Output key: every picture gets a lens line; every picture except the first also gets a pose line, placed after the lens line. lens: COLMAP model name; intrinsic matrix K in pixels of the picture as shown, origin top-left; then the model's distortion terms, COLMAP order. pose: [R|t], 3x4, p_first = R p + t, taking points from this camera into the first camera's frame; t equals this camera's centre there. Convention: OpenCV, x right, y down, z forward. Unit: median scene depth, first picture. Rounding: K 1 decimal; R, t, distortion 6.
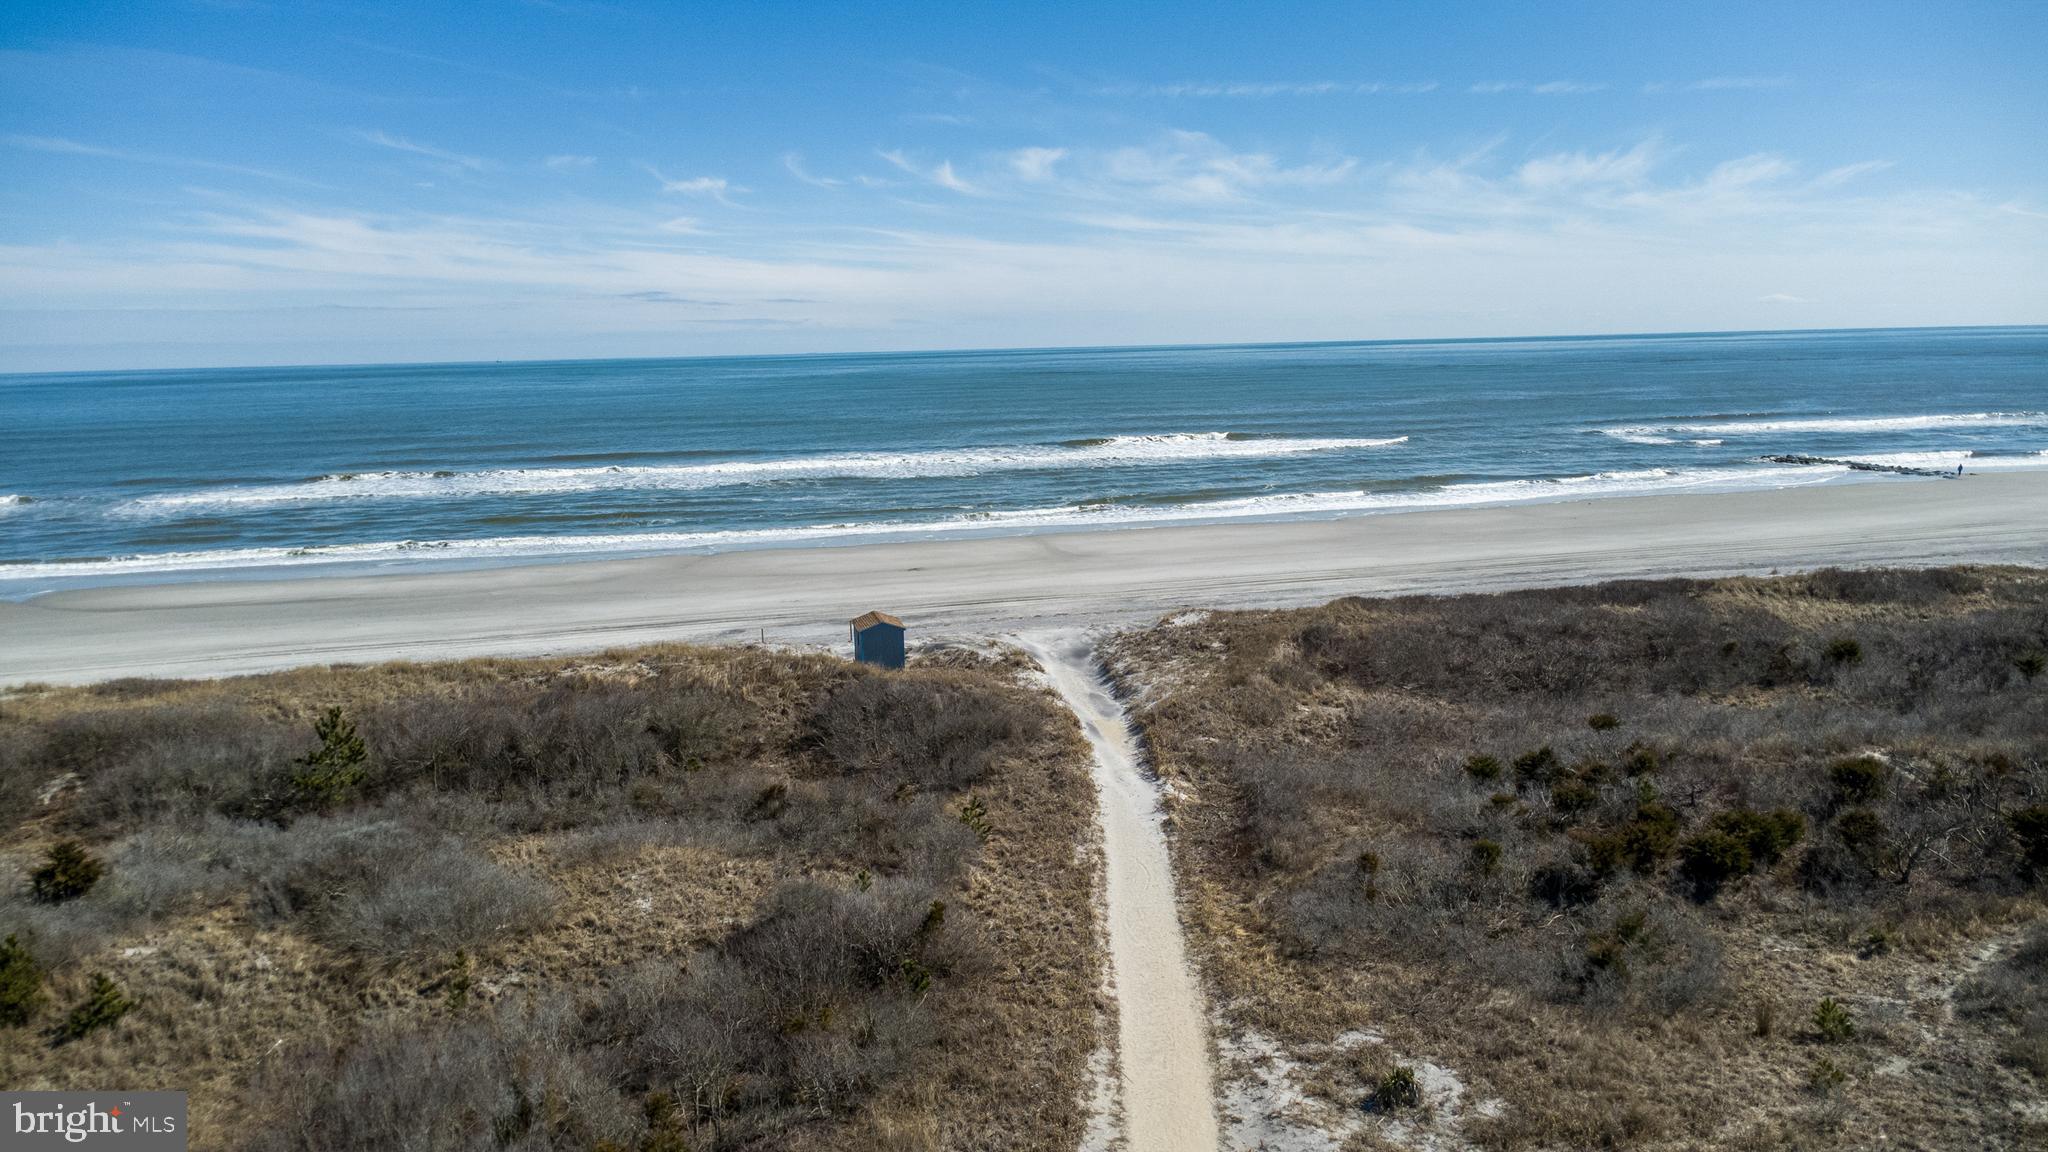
lens RADIAL K [[1438.4, 0, 1015.8], [0, 1438.4, 577.5], [0, 0, 1]] dist [0.021712, -0.033838]
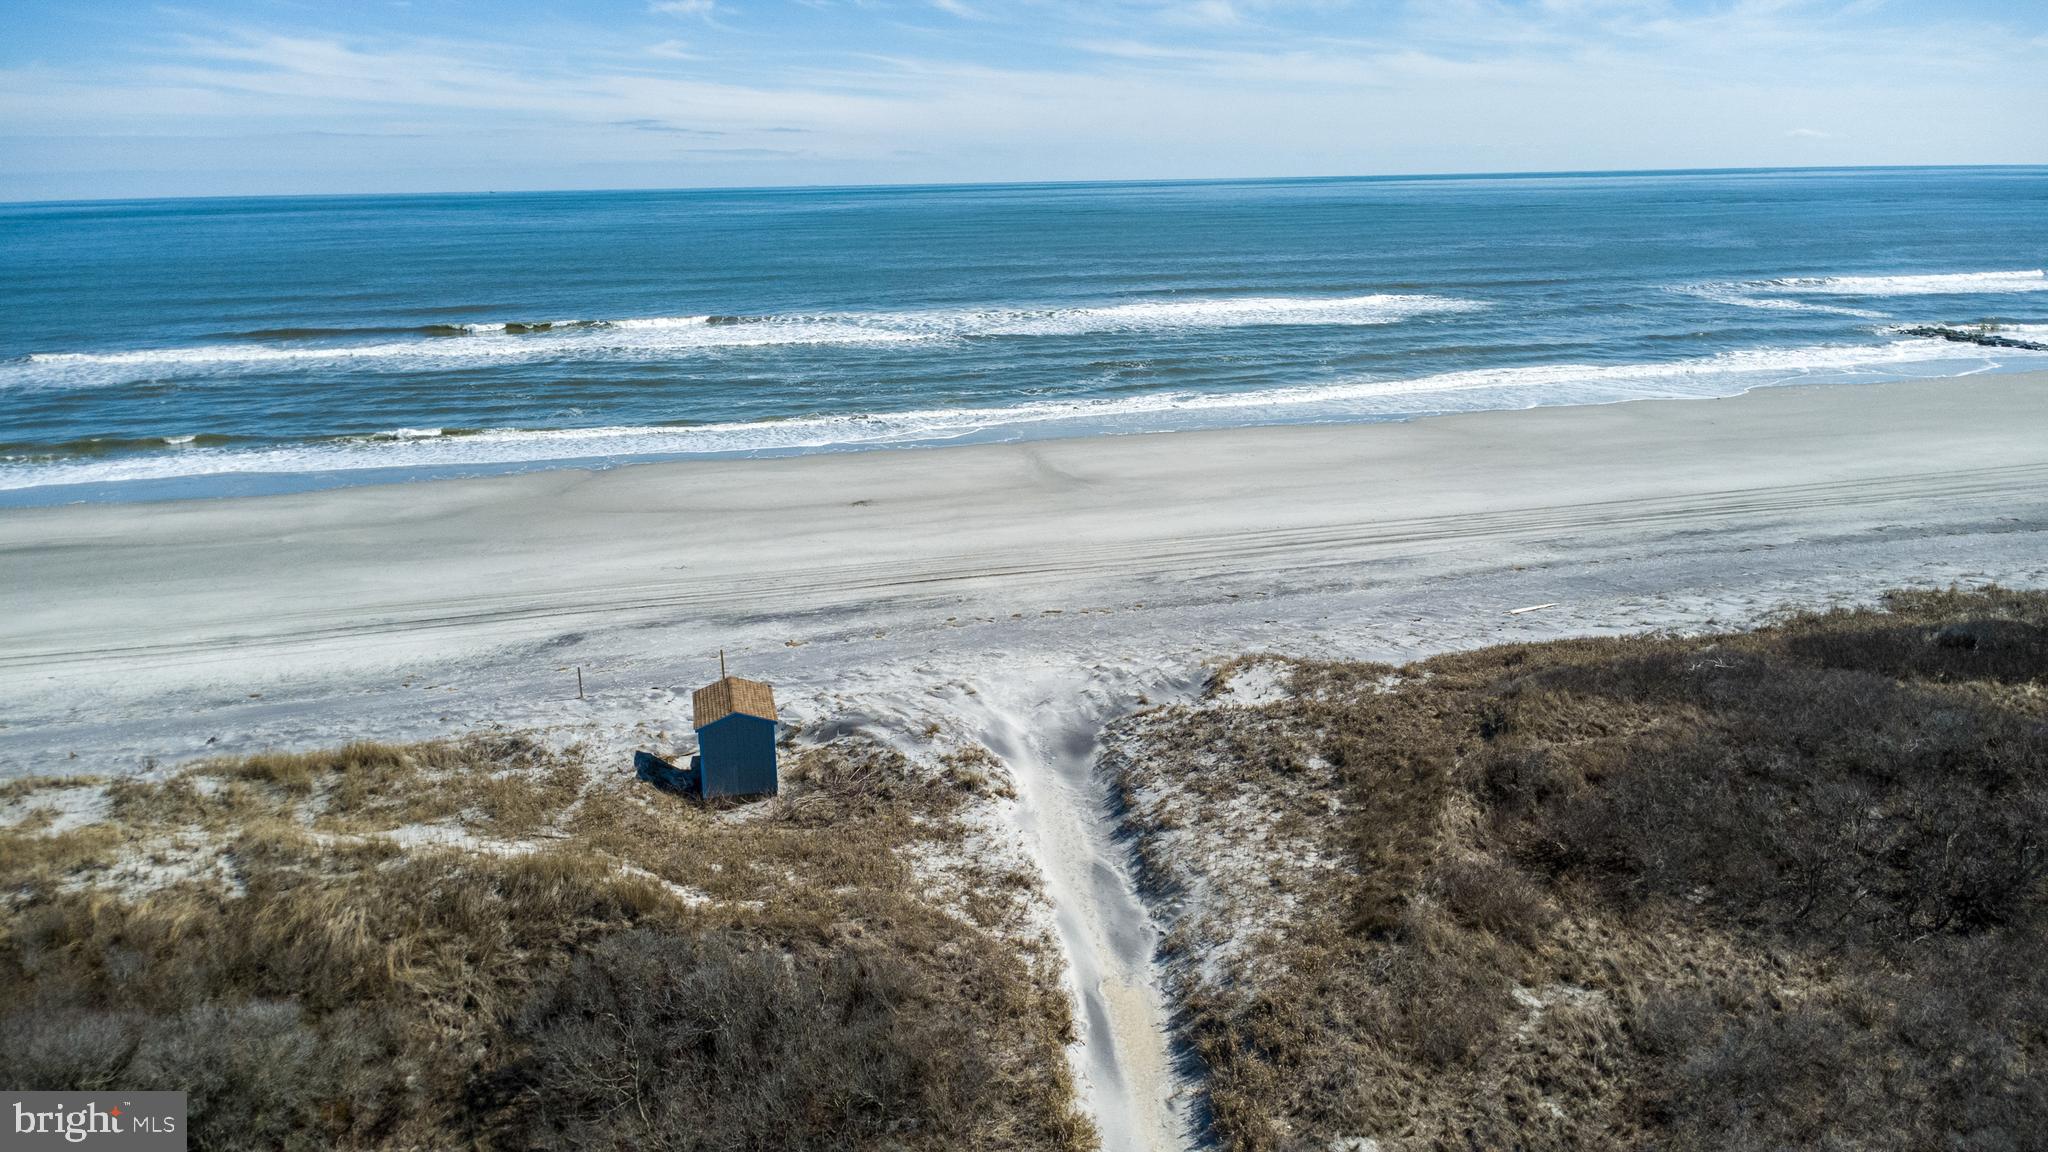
lens RADIAL K [[1438.4, 0, 1023.4], [0, 1438.4, 565.9], [0, 0, 1]] dist [0.021712, -0.033838]
pose [[0.999979, 0.003778, 0.005193, 0.013399], [-0.004292, 0.994683, 0.102891, -0.058796], [-0.004777, -0.102911, 0.994679, 0.290563]]
